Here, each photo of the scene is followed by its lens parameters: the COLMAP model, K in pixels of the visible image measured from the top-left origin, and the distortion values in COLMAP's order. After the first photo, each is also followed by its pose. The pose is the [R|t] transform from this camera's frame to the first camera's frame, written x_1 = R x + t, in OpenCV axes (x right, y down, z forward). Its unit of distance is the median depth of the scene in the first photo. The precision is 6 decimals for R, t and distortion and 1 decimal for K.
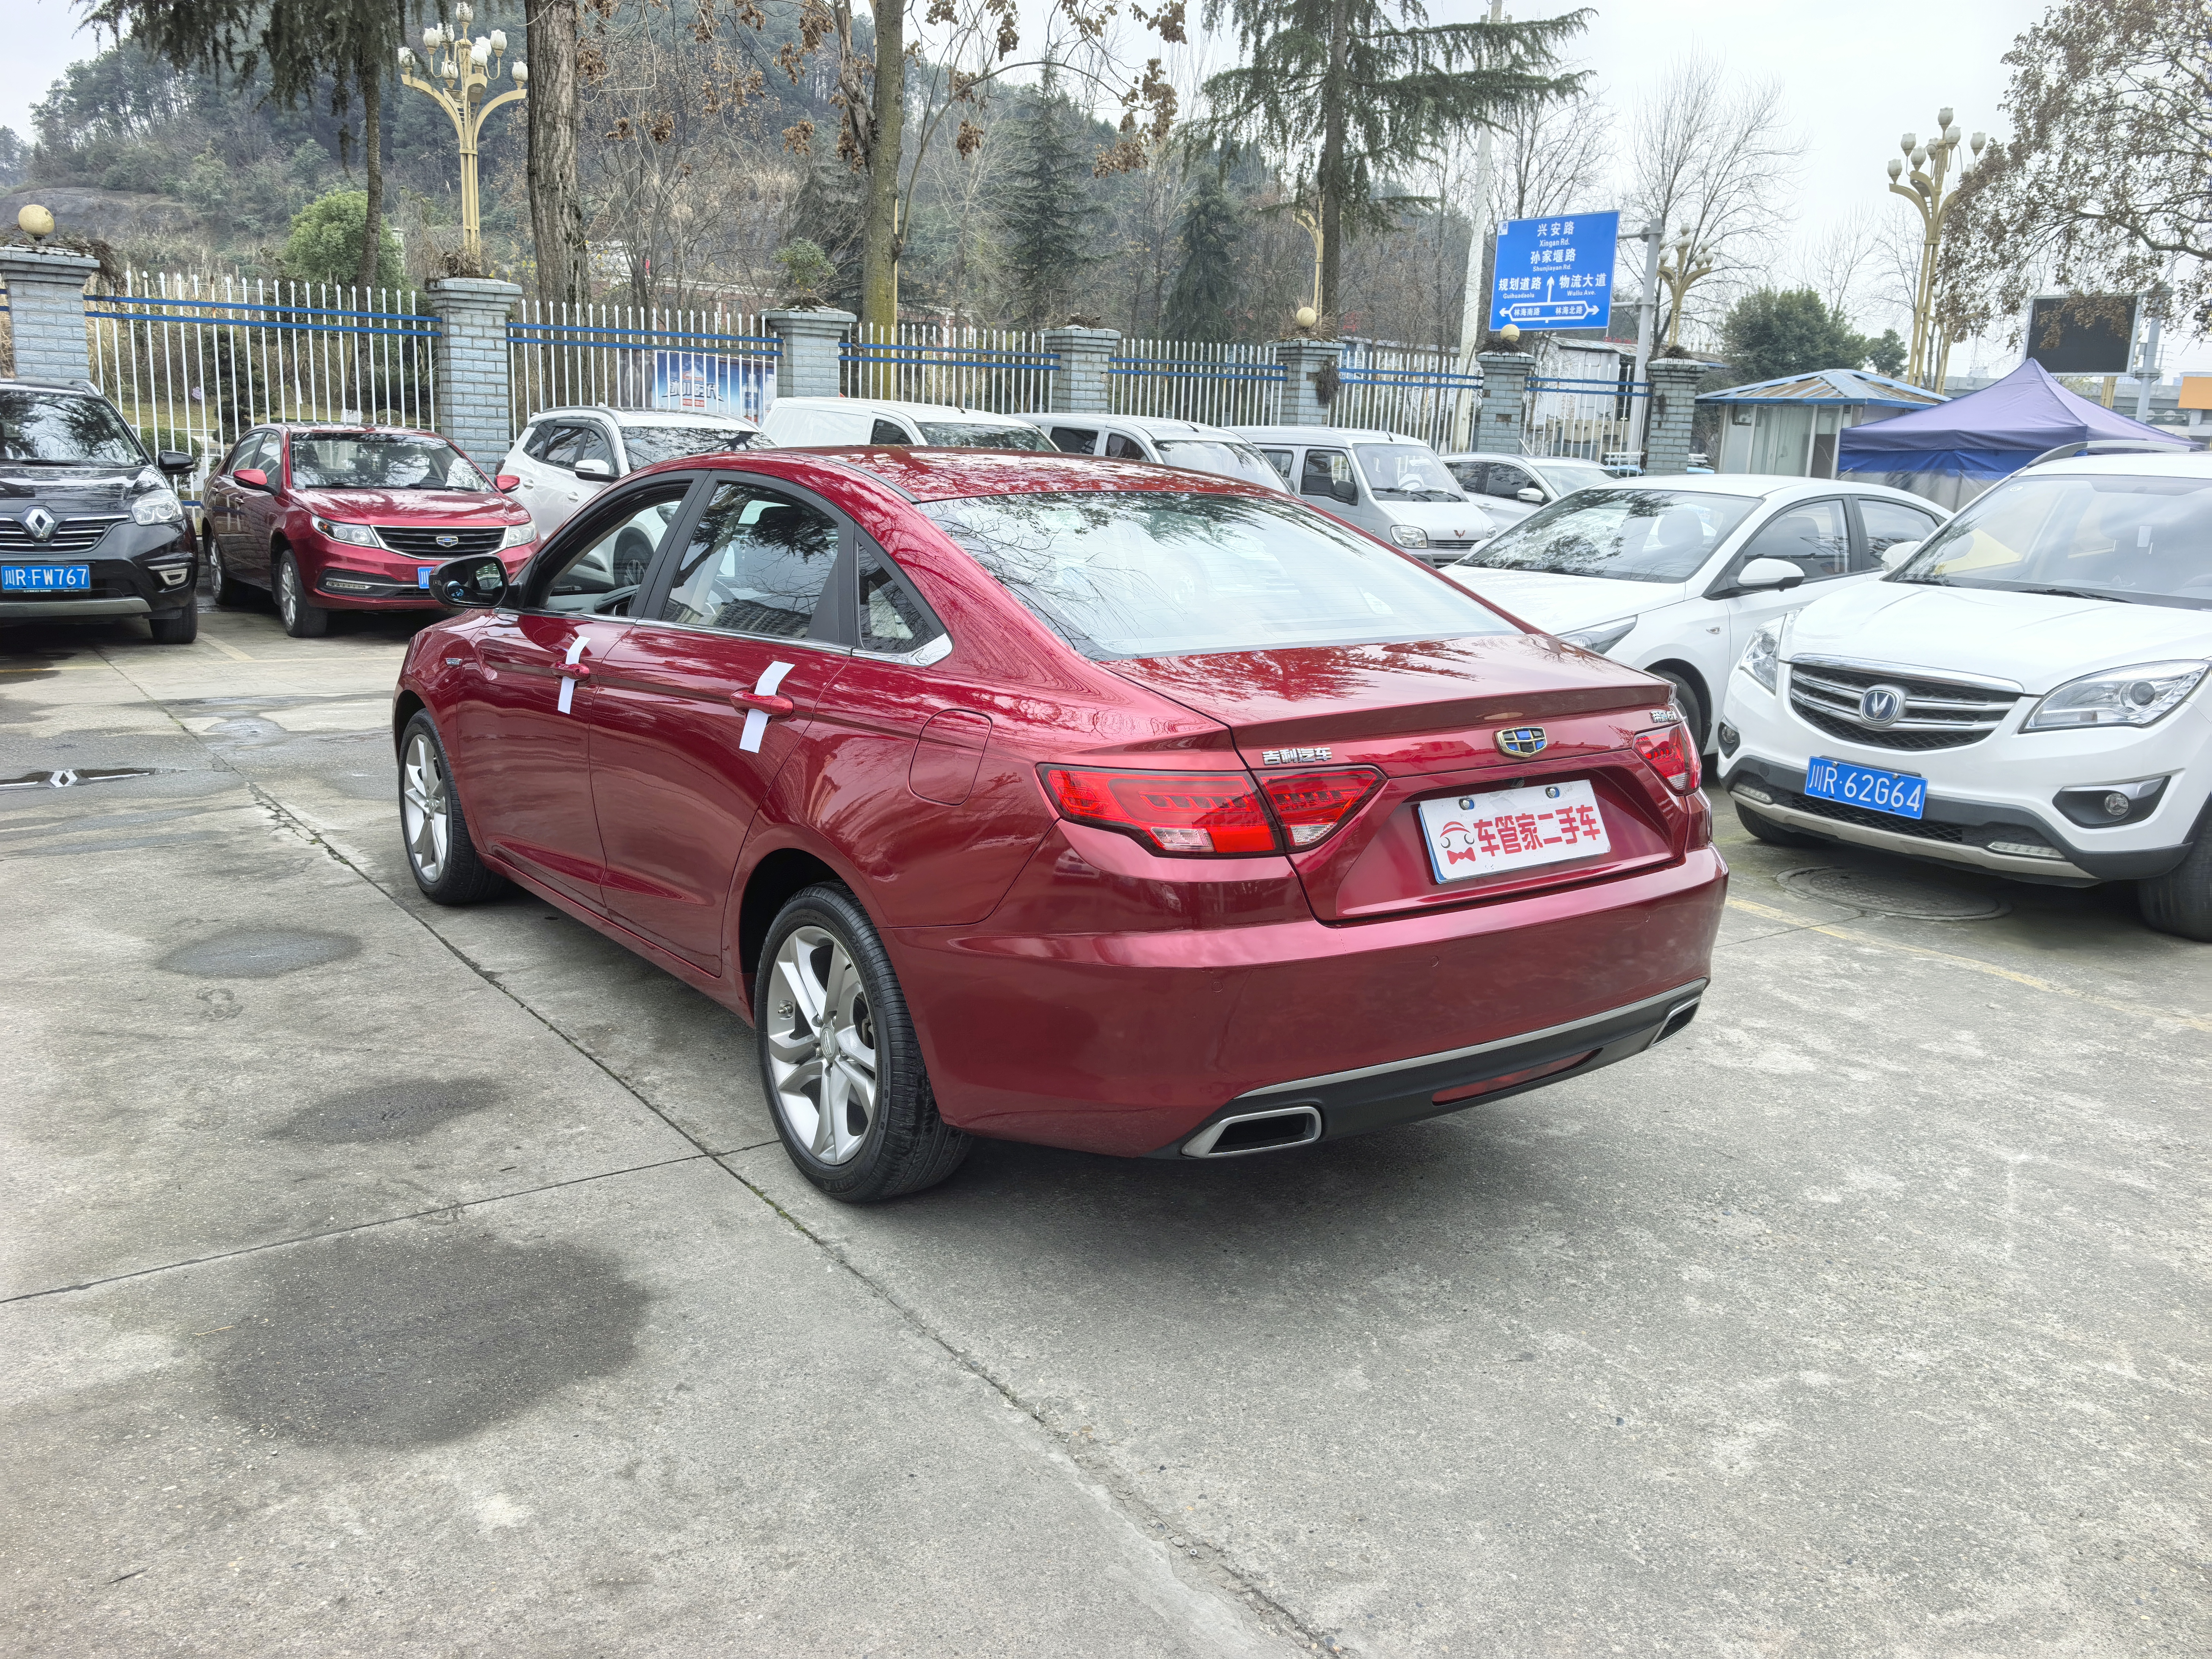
lens RADIAL K [[1741.6, 0, 1105.3], [0, 1741.6, 787.8], [0, 0, 1]] dist [0.024984, -0.033763]
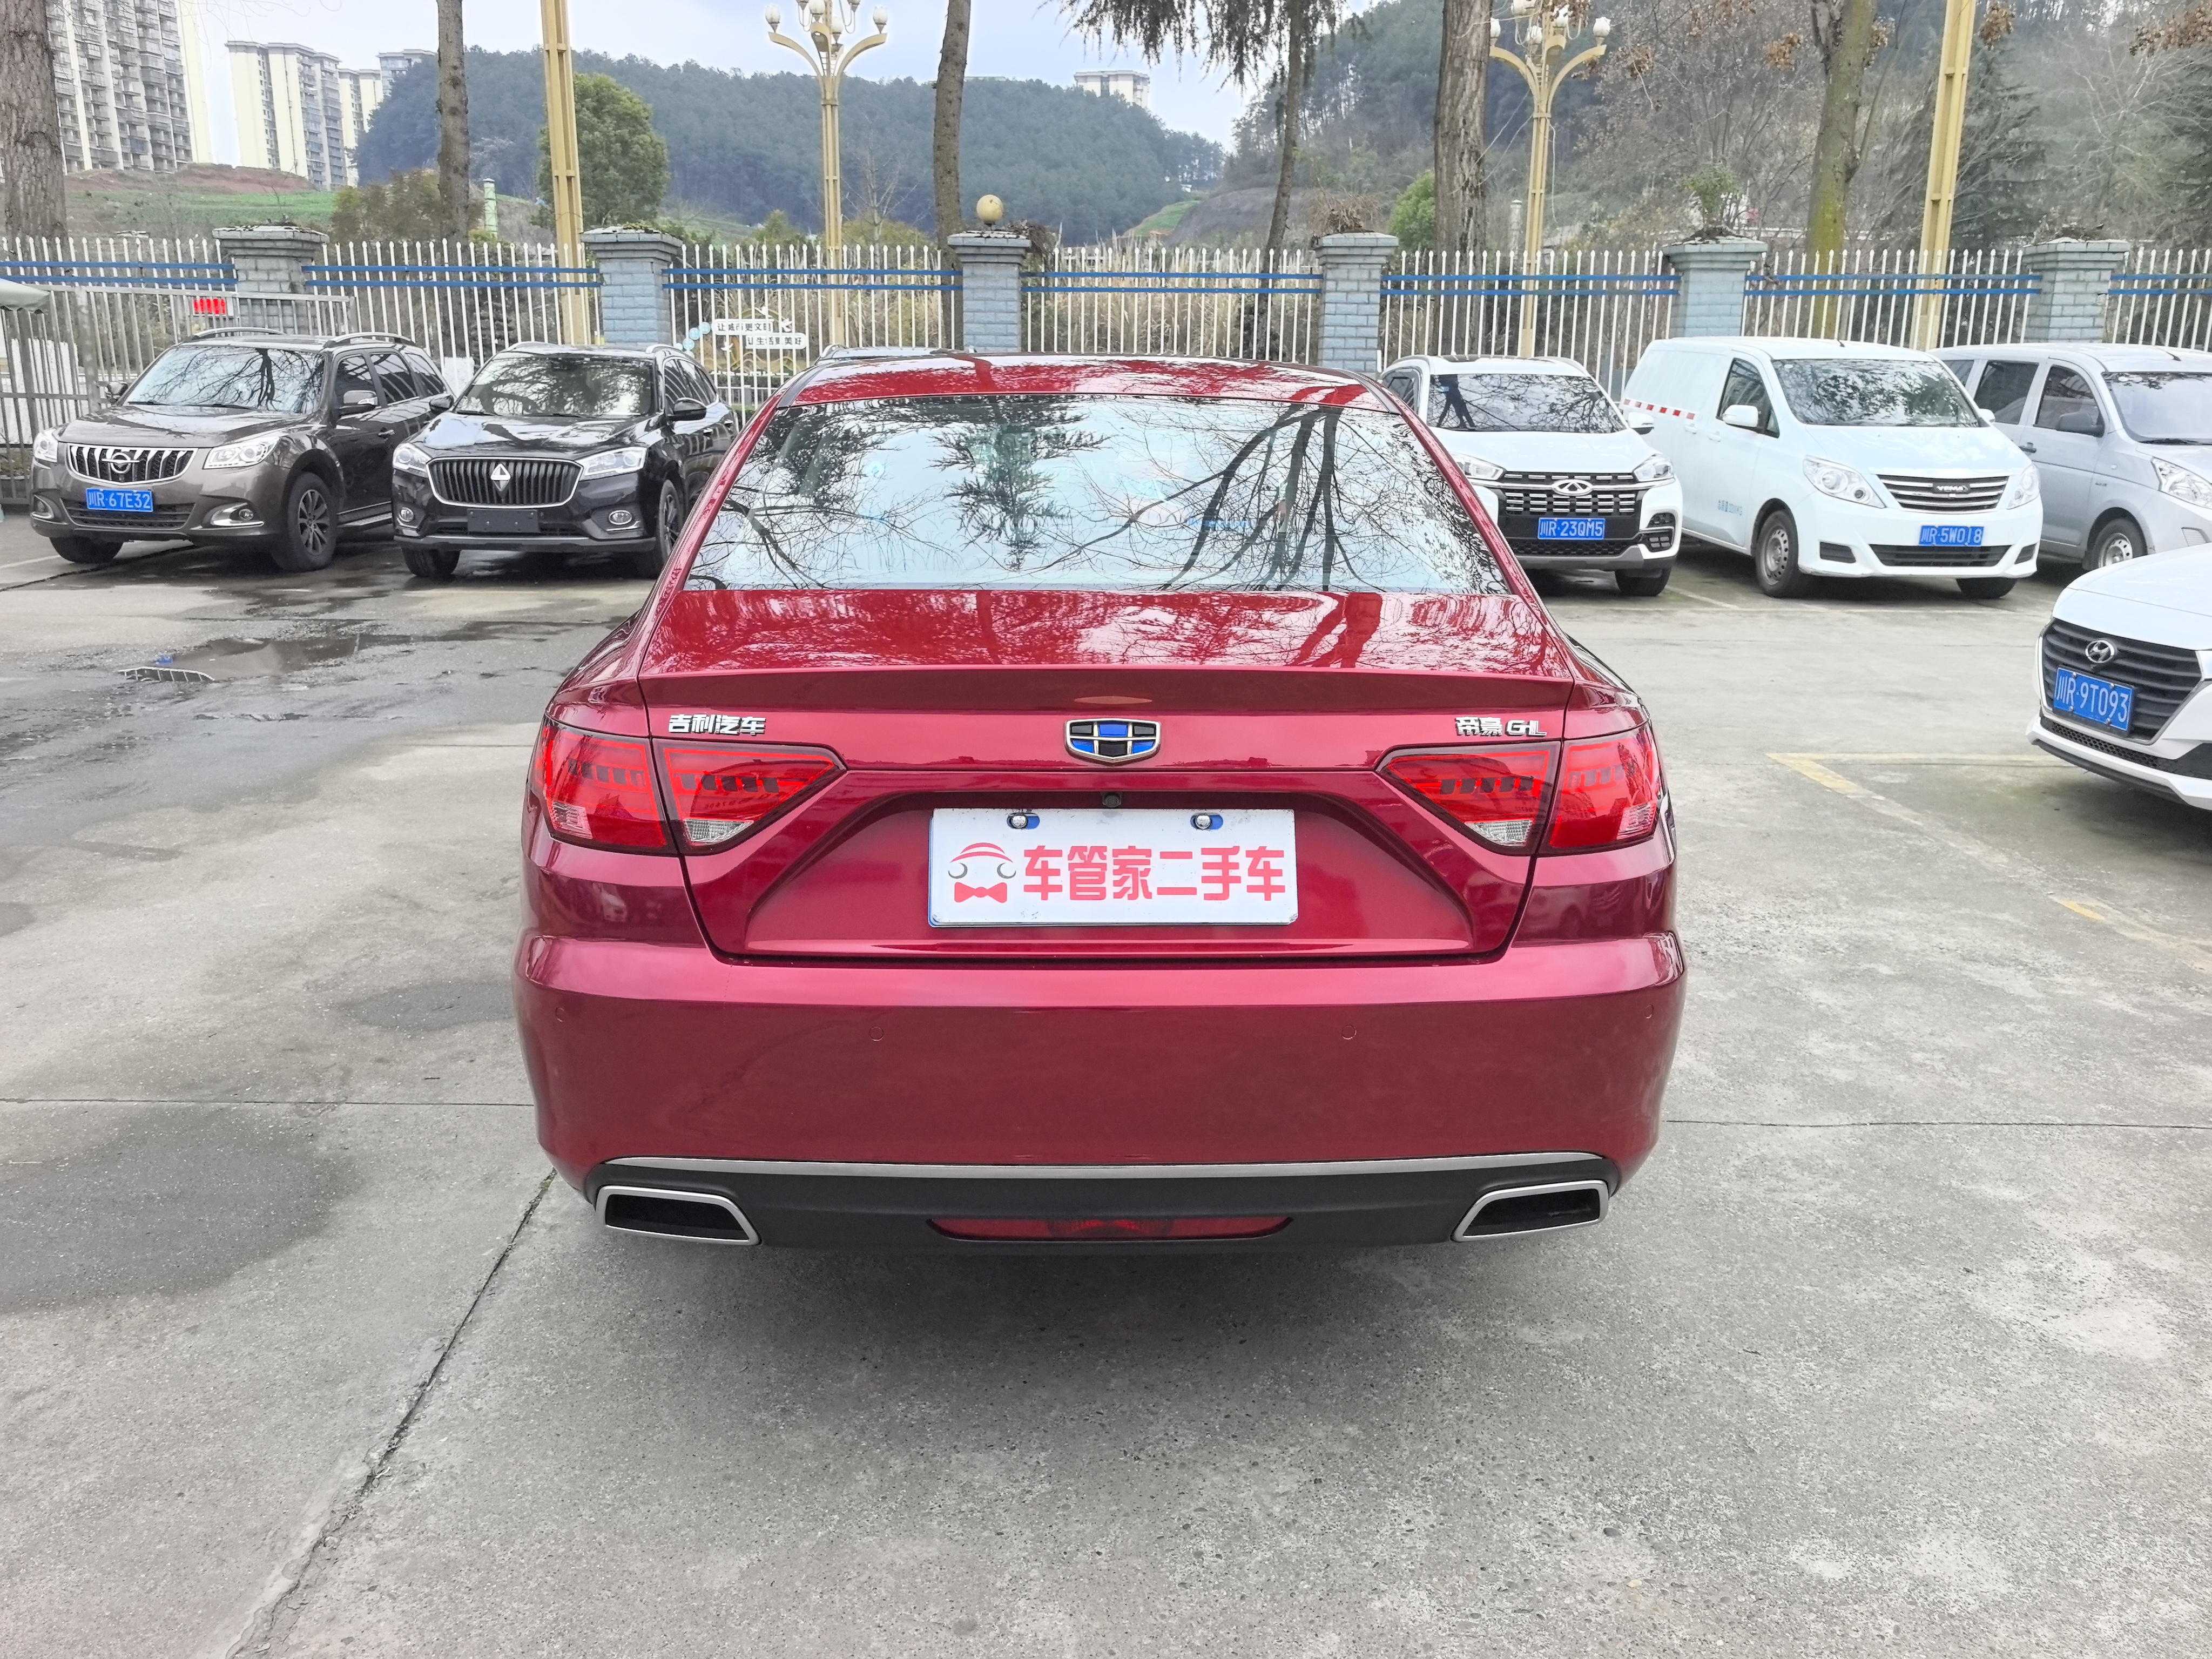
lens RADIAL K [[1741.6, 0, 1106.0], [0, 1741.6, 791.9], [0, 0, 1]] dist [0.024984, -0.033763]
pose [[0.823352, 0.105136, -0.557708, 0.291982], [-0.092613, 0.994409, 0.050735, -0.019006], [0.559924, 0.009878, 0.828485, 0.210305]]
